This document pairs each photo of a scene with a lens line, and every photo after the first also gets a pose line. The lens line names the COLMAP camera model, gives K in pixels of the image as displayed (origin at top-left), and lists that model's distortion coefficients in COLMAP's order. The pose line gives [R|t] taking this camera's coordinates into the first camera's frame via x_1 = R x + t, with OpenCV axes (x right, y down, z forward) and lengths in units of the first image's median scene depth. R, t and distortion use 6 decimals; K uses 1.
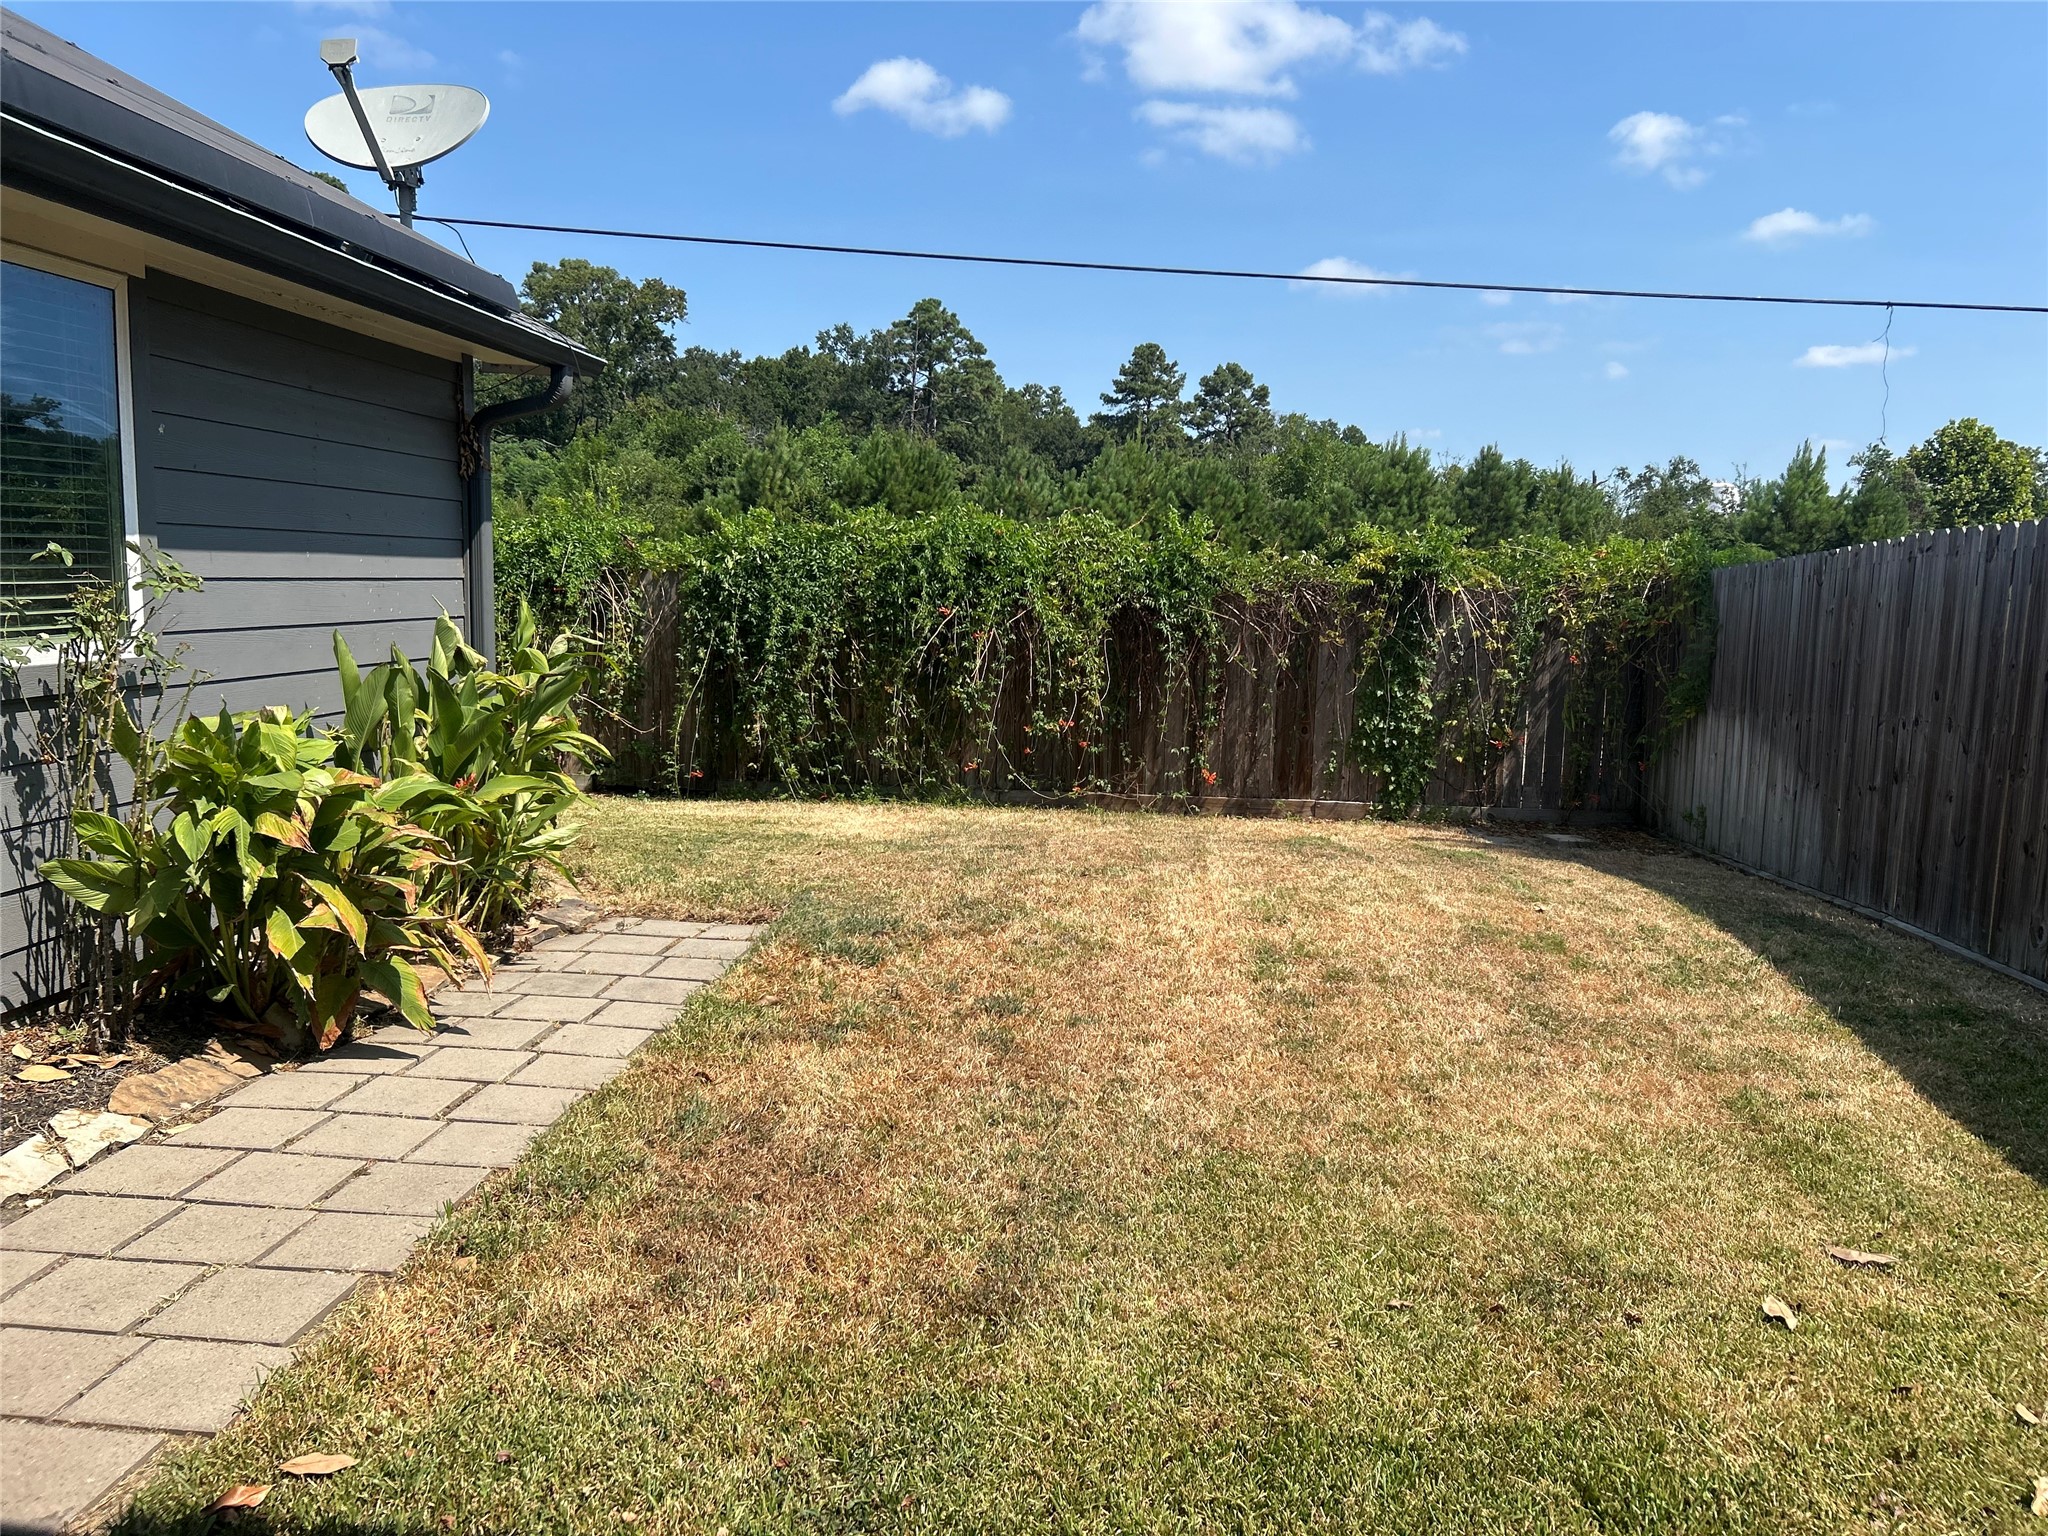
lens RADIAL K [[1543.6, 0, 1059.2], [0, 1543.6, 773.4], [0, 0, 1]] dist [0.166829, -0.269308]
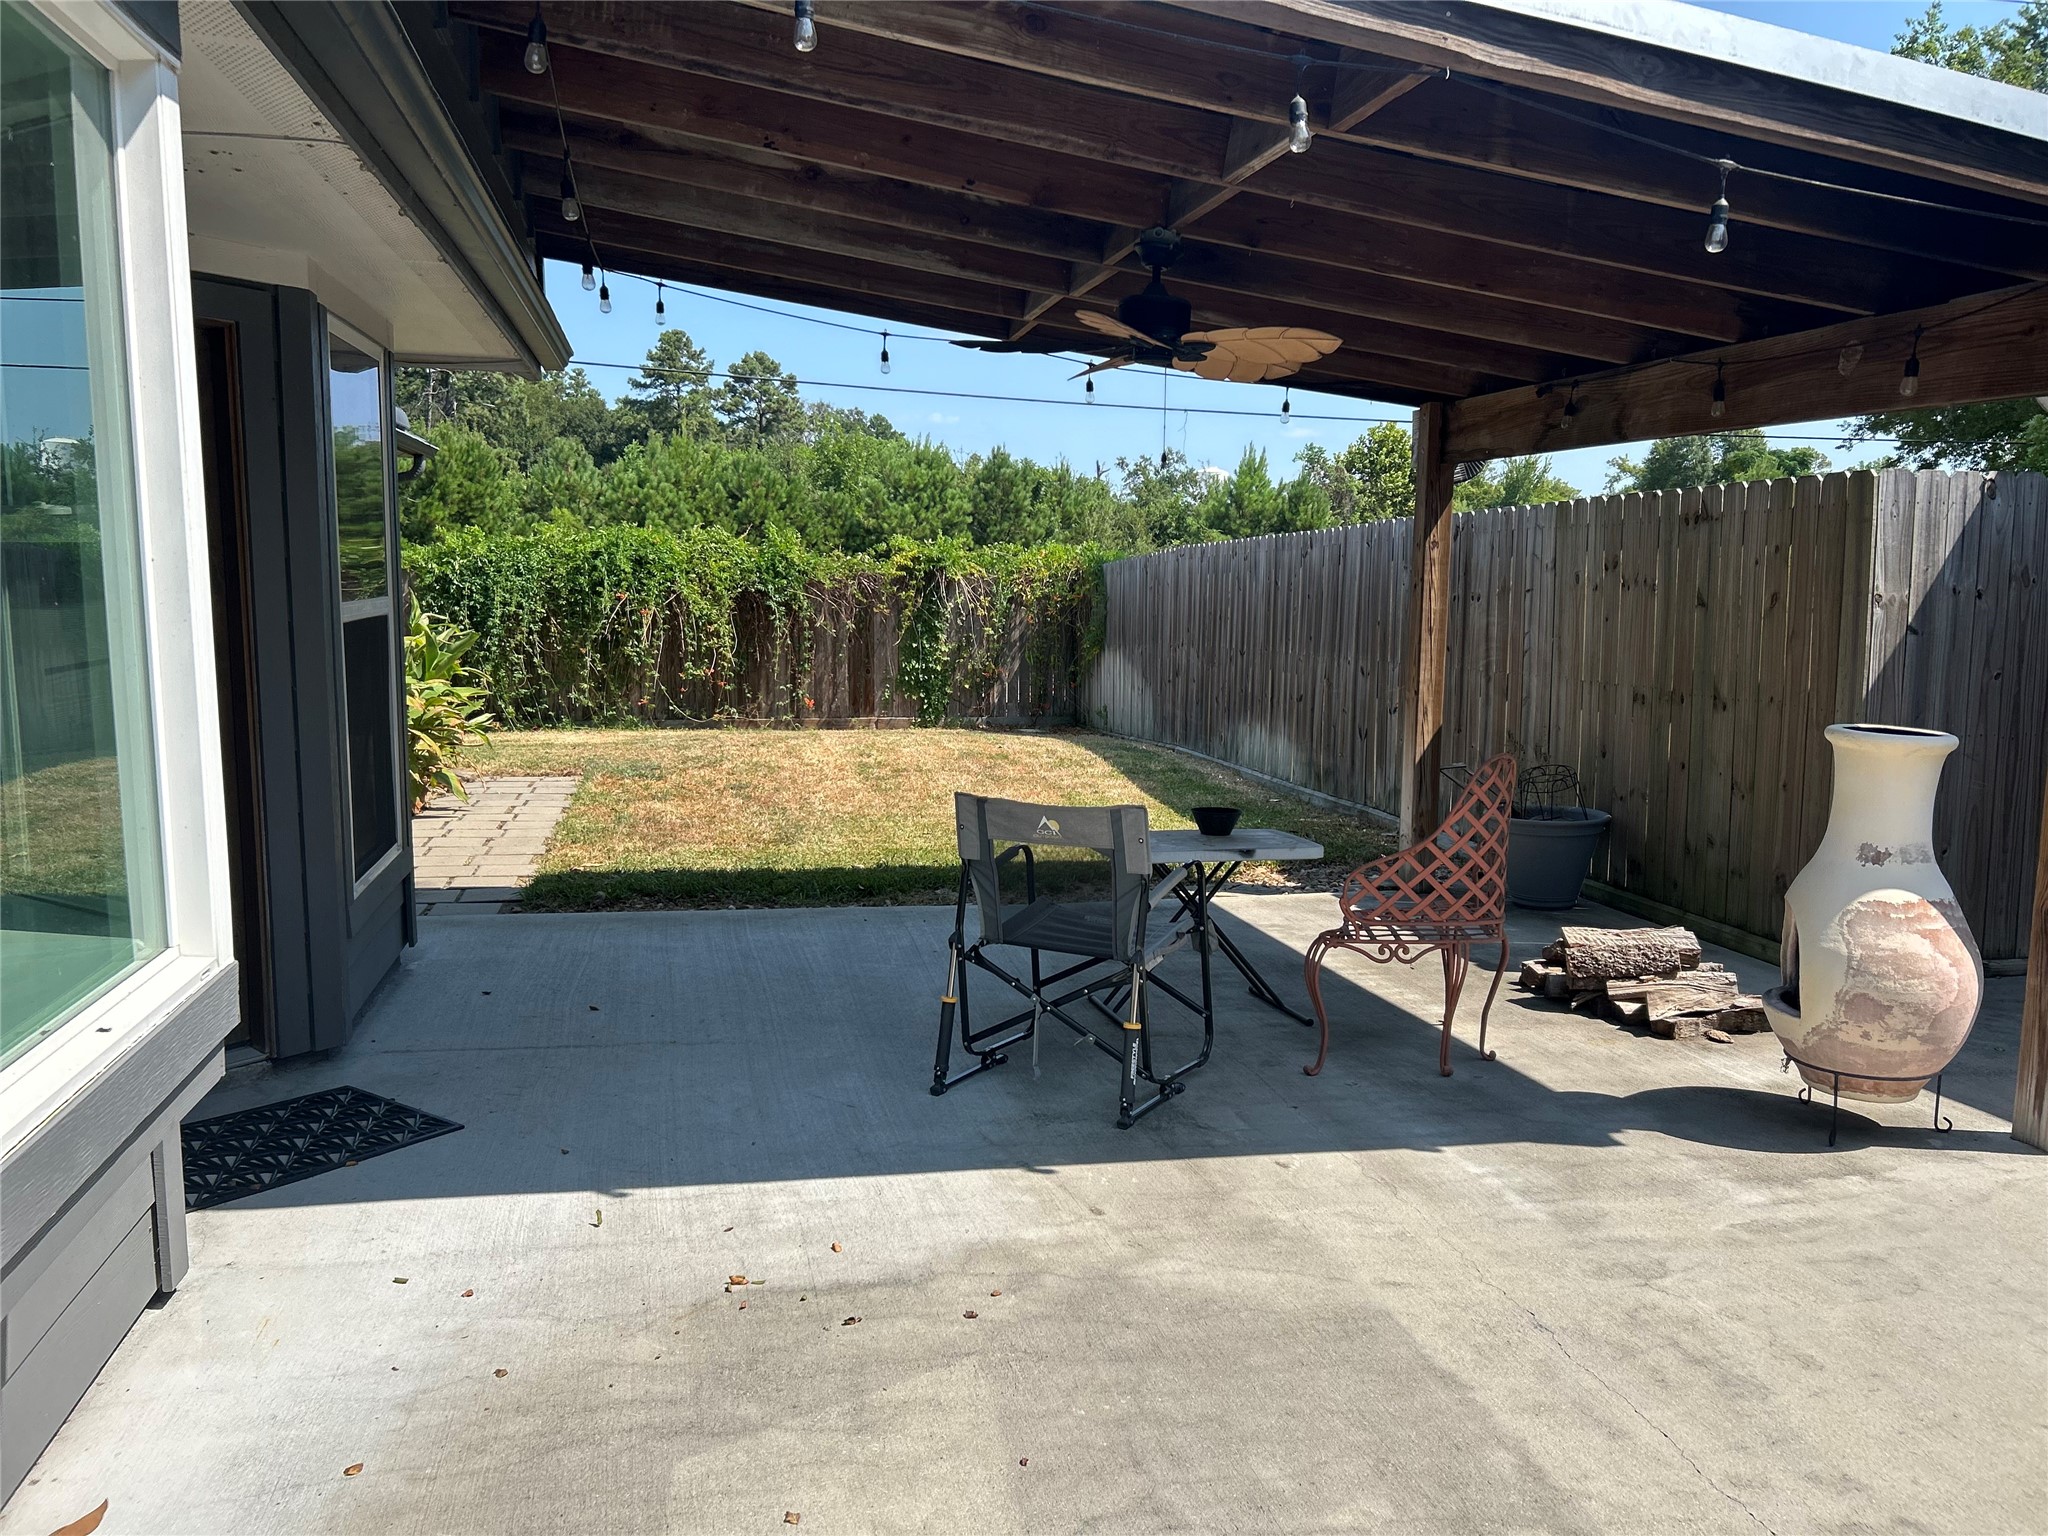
lens RADIAL K [[1543.6, 0, 1059.2], [0, 1543.6, 773.4], [0, 0, 1]] dist [0.166829, -0.269308]
pose [[0.957065, -0.055546, 0.284501, -0.100115], [0.052194, 0.998449, 0.019356, 0.053246], [-0.285135, -0.003675, 0.958480, -0.511585]]
